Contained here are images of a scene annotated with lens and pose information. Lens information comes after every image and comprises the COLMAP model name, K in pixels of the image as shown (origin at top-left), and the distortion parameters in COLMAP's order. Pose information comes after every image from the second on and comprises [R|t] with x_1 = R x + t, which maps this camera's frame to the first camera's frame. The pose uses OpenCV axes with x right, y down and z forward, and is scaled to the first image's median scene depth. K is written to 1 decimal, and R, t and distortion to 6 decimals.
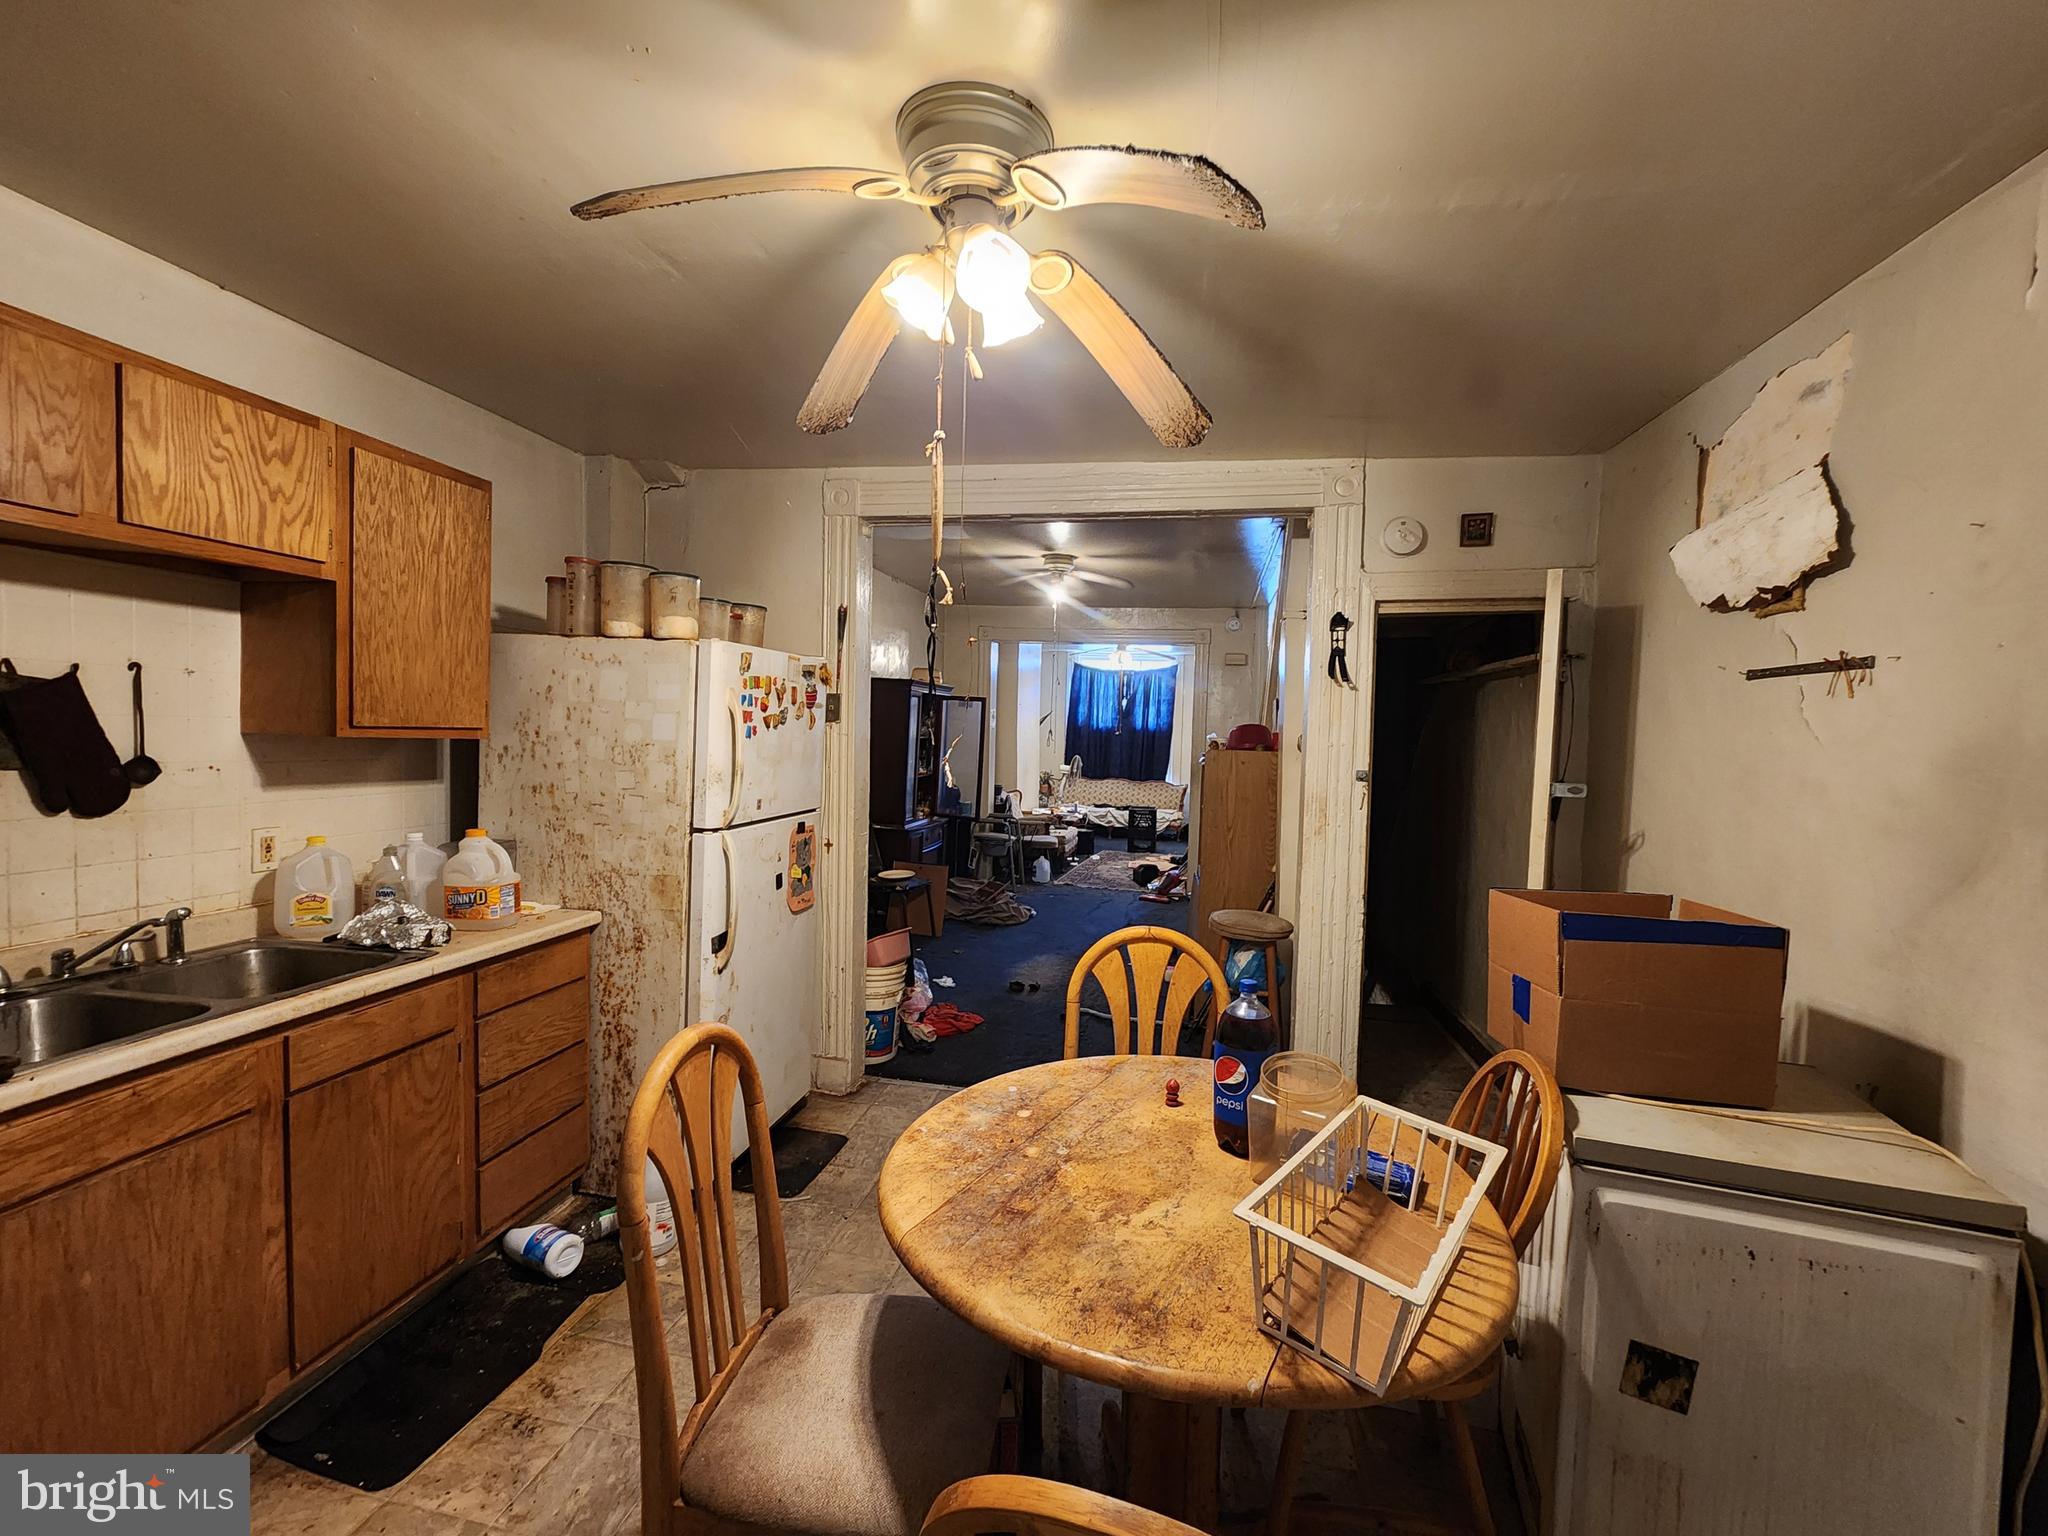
lens RADIAL K [[838.1, 0, 1037.0], [0, 838.1, 775.0], [0, 0, 1]] dist [-0.001216, -0.000346]
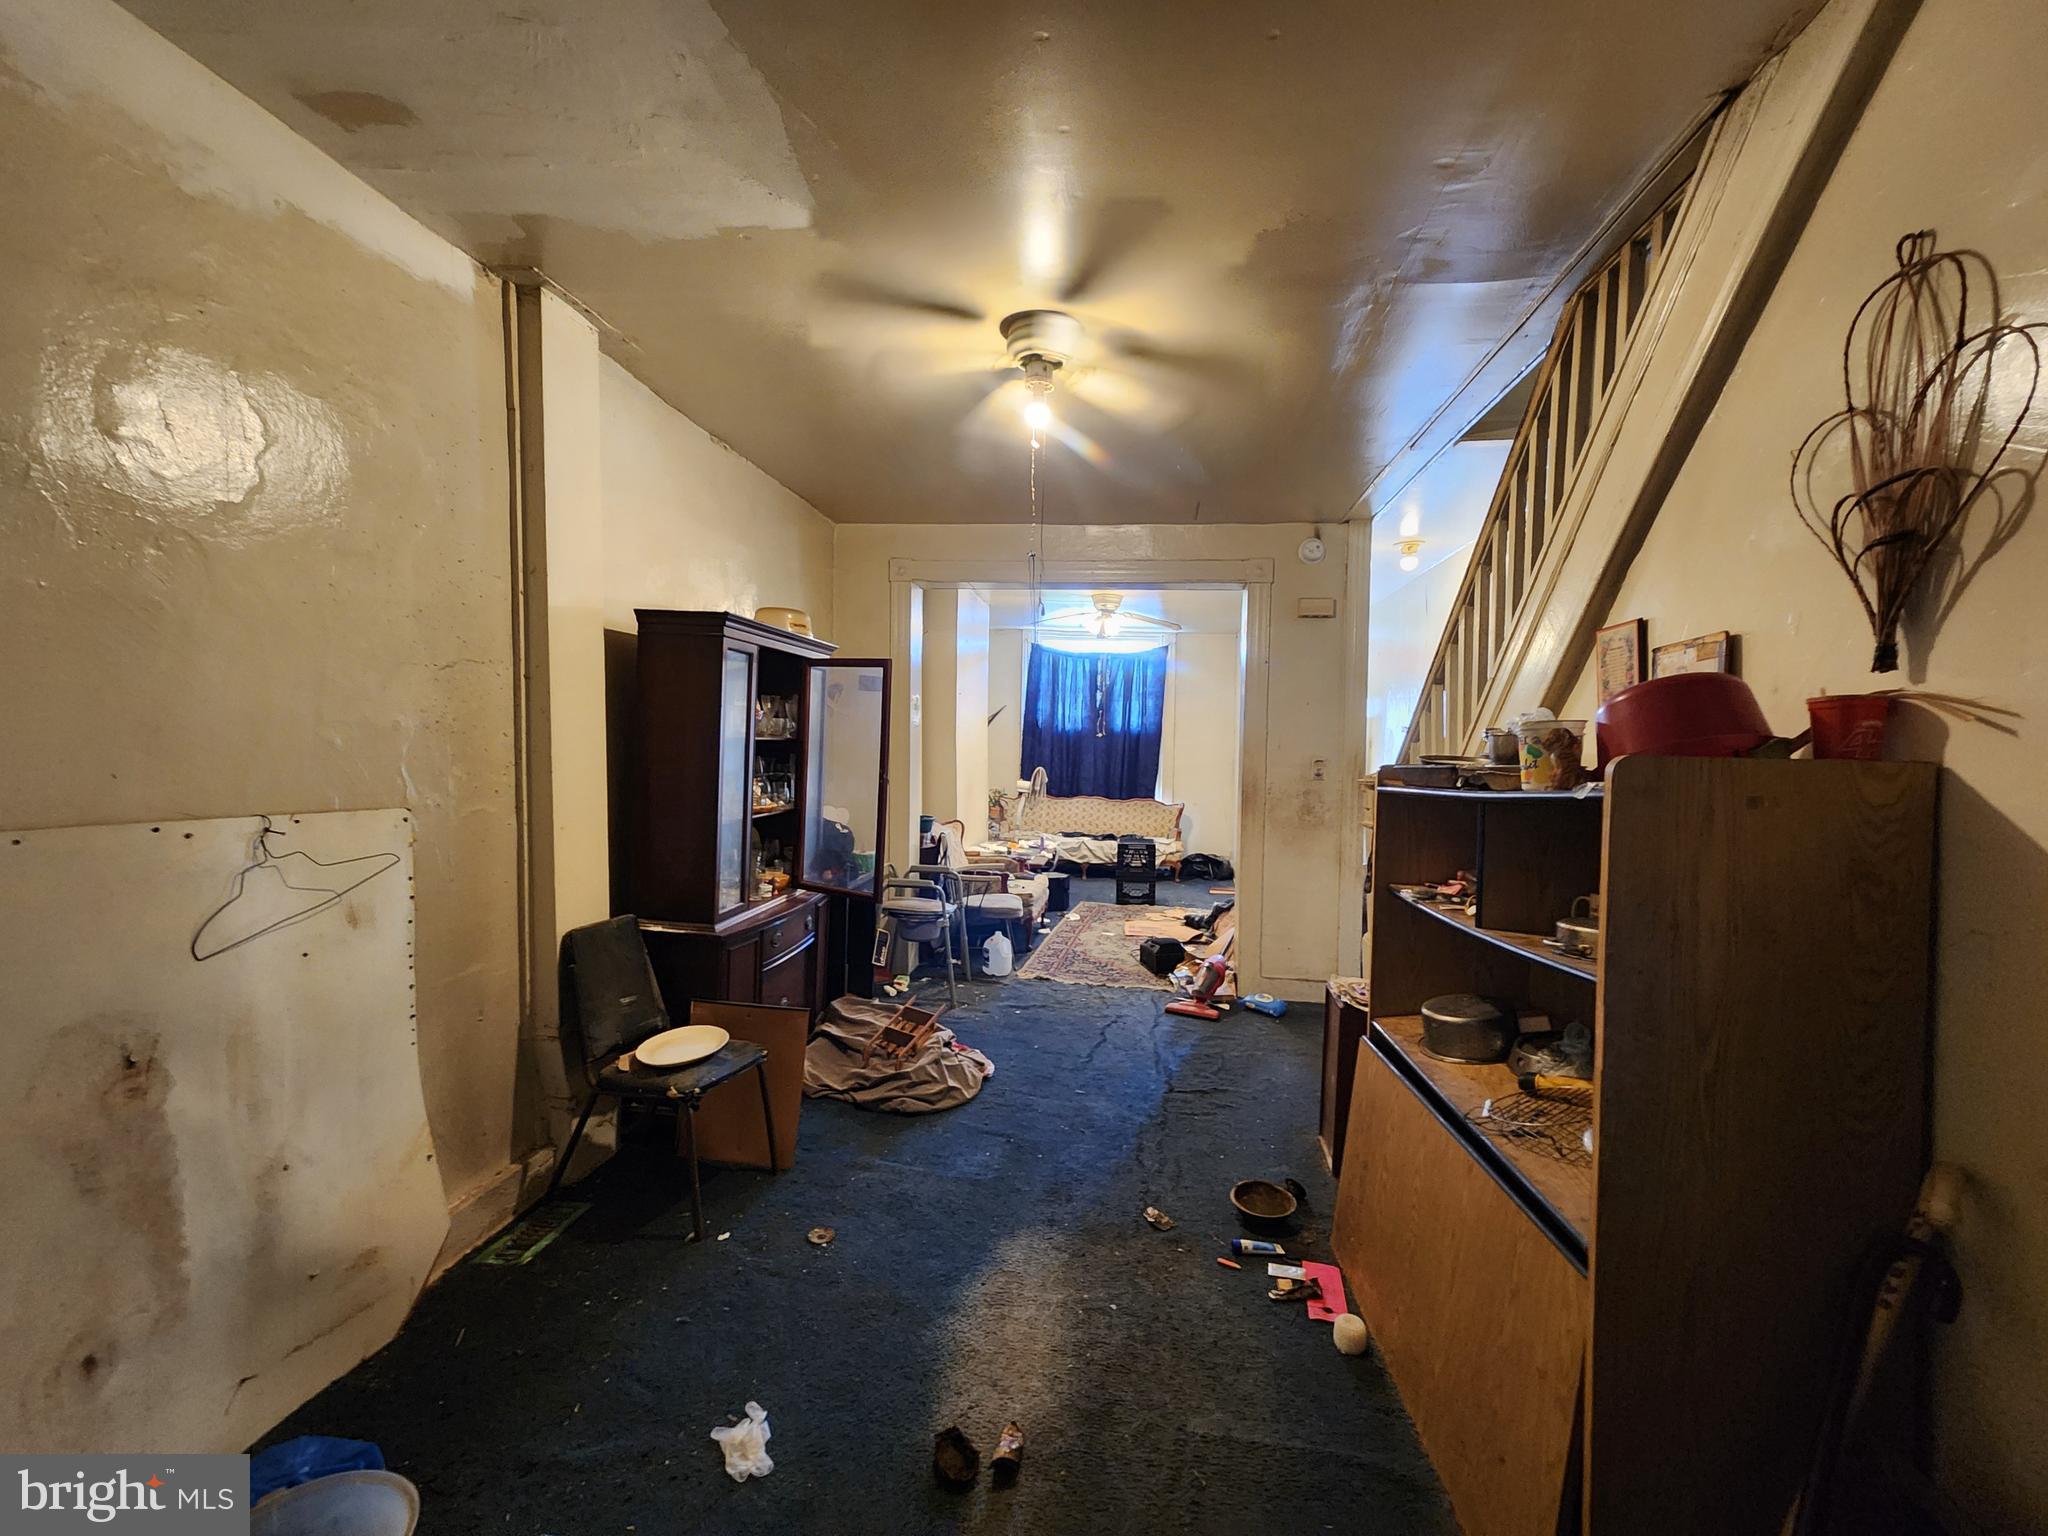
lens RADIAL K [[811.0, 0, 1056.1], [0, 811.0, 787.1], [0, 0, 1]] dist [-0.001719, -0.000299]
pose [[0.995486, -0.013884, 0.093888, -0.005265], [0.013413, 0.999894, 0.005646, -0.011323], [-0.093956, -0.004362, 0.995567, 0.350796]]
